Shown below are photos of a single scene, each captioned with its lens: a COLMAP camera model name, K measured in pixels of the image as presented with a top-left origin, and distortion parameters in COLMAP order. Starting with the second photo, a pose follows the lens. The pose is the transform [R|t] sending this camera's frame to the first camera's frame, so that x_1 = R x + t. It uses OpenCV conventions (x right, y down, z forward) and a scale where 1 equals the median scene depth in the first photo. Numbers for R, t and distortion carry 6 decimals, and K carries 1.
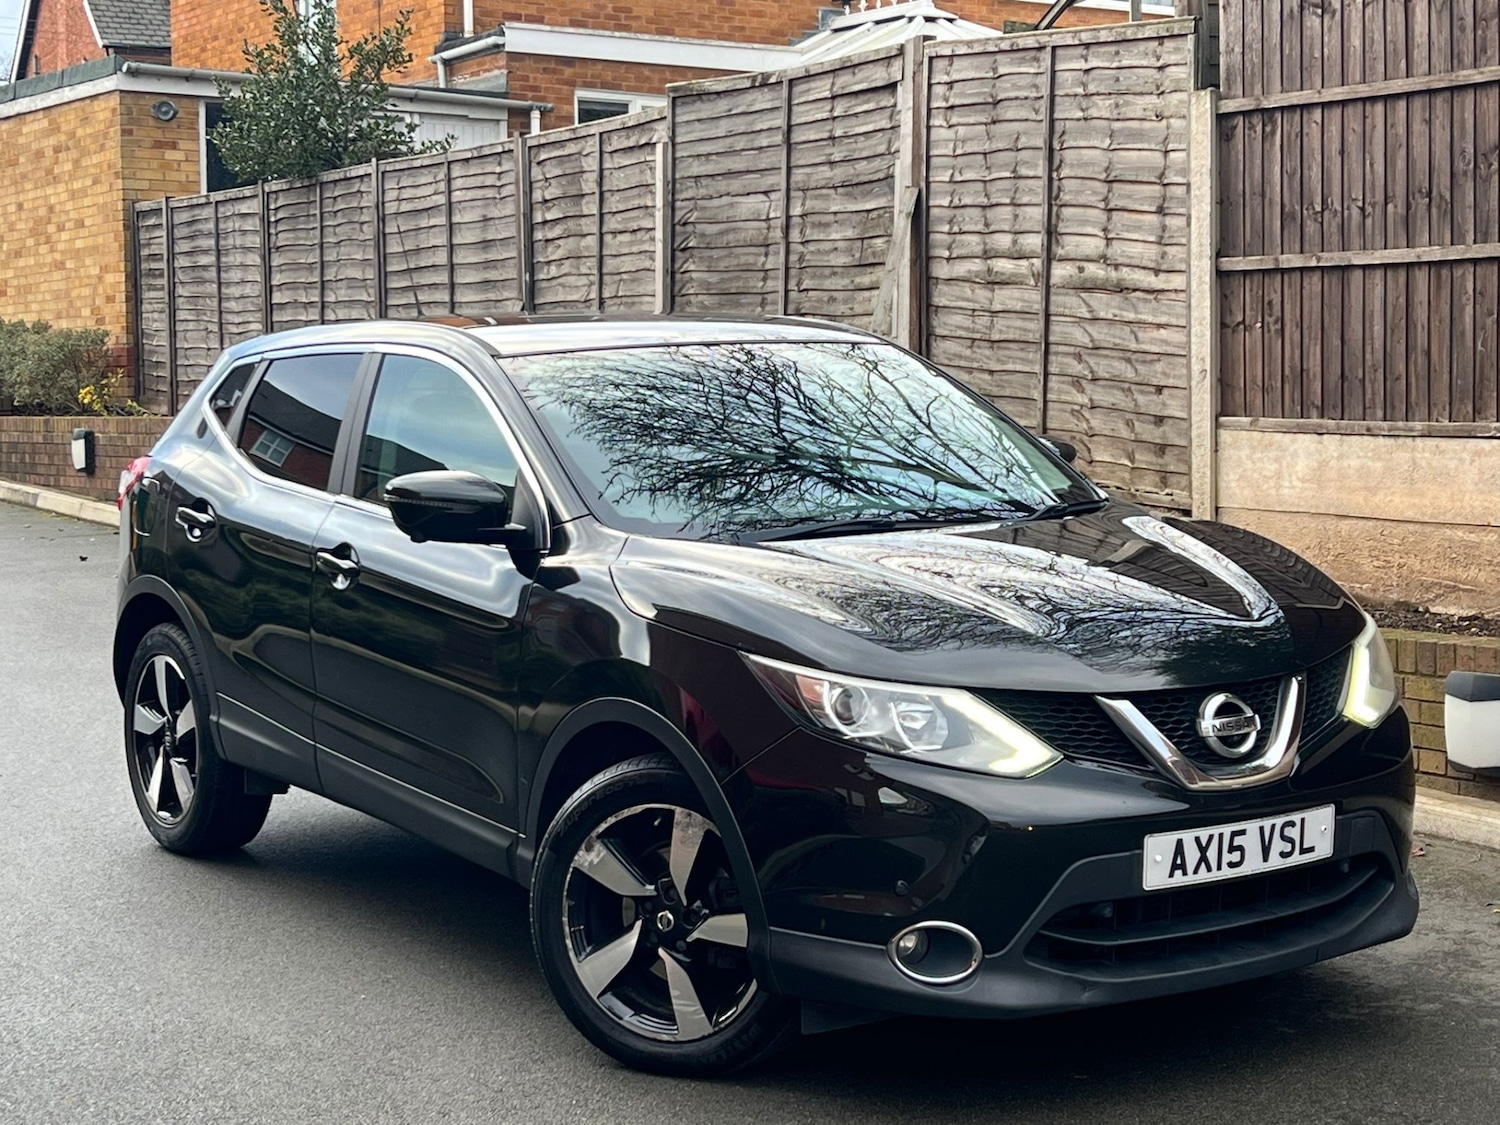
lens RADIAL K [[2559.6, 0, 750.4], [0, 2559.6, 563.4], [0, 0, 1]] dist [0.098589, 0.000000]
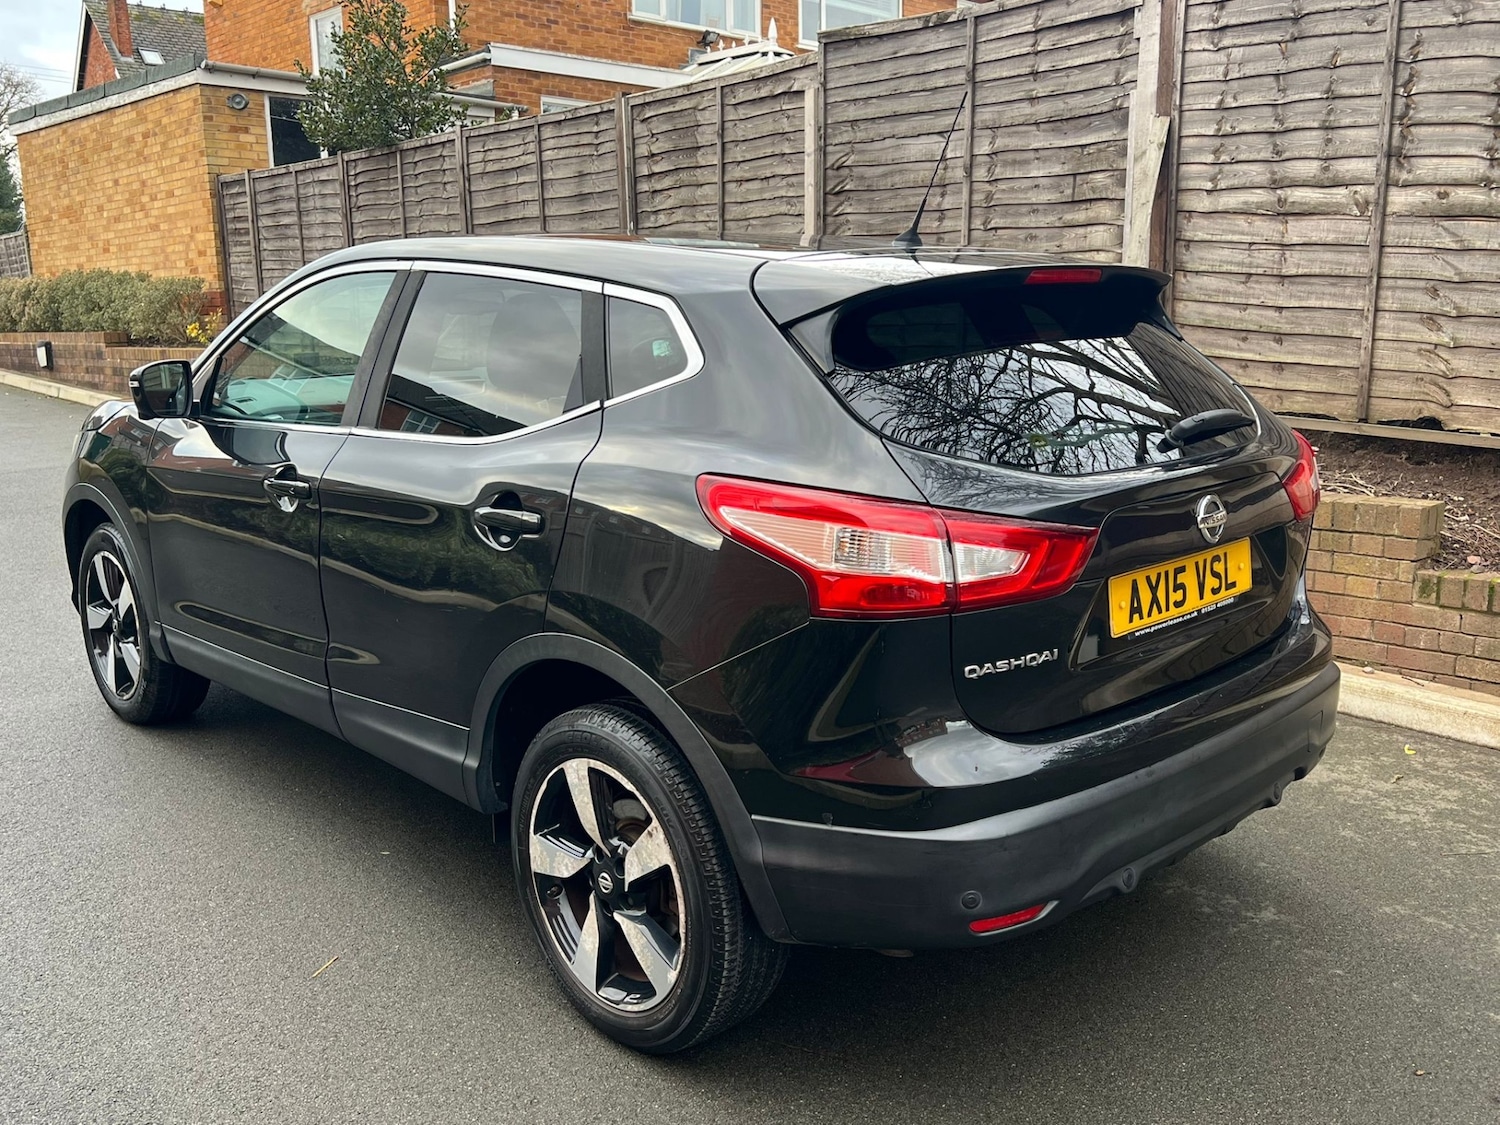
lens RADIAL K [[1349.8, 0, 740.2], [0, 1349.8, 560.4], [0, 0, 1]] dist [0.031326, -0.018781]
pose [[0.985155, -0.040304, 0.166870, -0.203171], [0.021077, 0.993092, 0.115429, -0.045534], [-0.170369, -0.110198, 0.979199, 0.545295]]
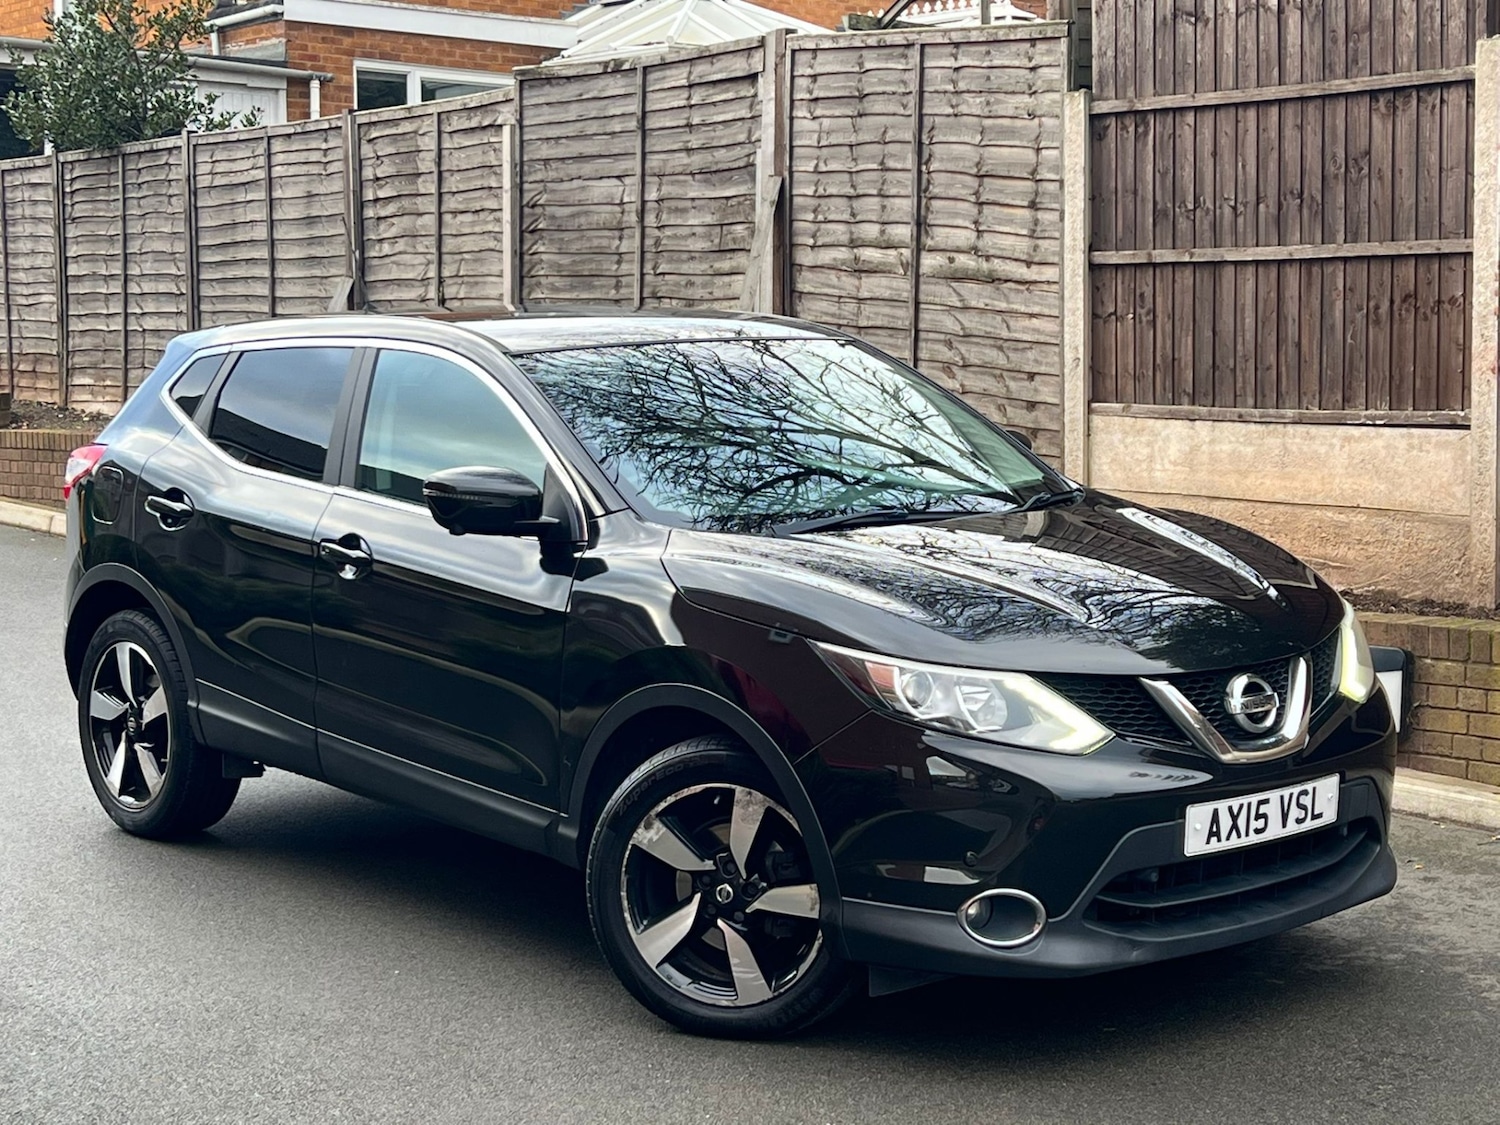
lens RADIAL K [[2559.6, 0, 763.4], [0, 2559.6, 571.1], [0, 0, 1]] dist [0.098589, 0.000000]
pose [[0.992446, -0.006172, 0.122525, -0.074543], [0.004141, 0.999850, 0.016825, -0.005885], [-0.122611, -0.016190, 0.992323, -0.025767]]
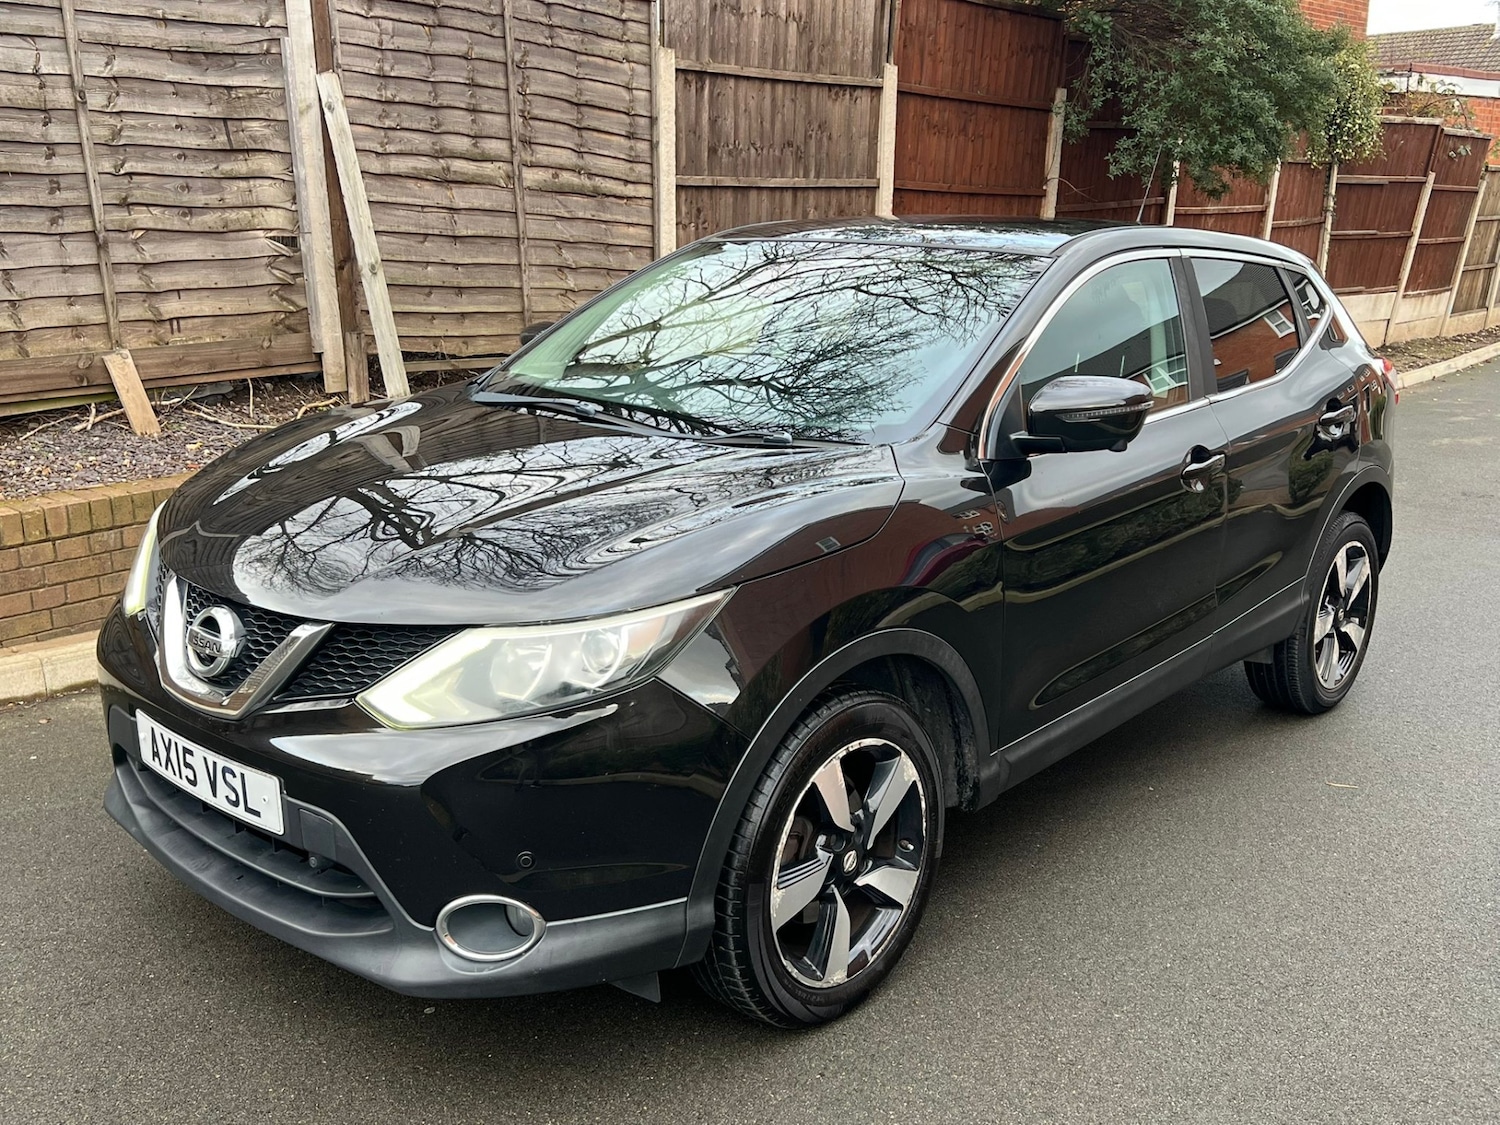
lens RADIAL K [[1458.7, 0, 757.7], [0, 1458.7, 566.1], [0, 0, 1]] dist [0.014754, 0.000000]
pose [[-0.265497, -0.231871, 0.935814, -0.577613], [0.072947, 0.963035, 0.259311, -0.107590], [-0.961348, 0.137112, -0.238769, 1.085689]]
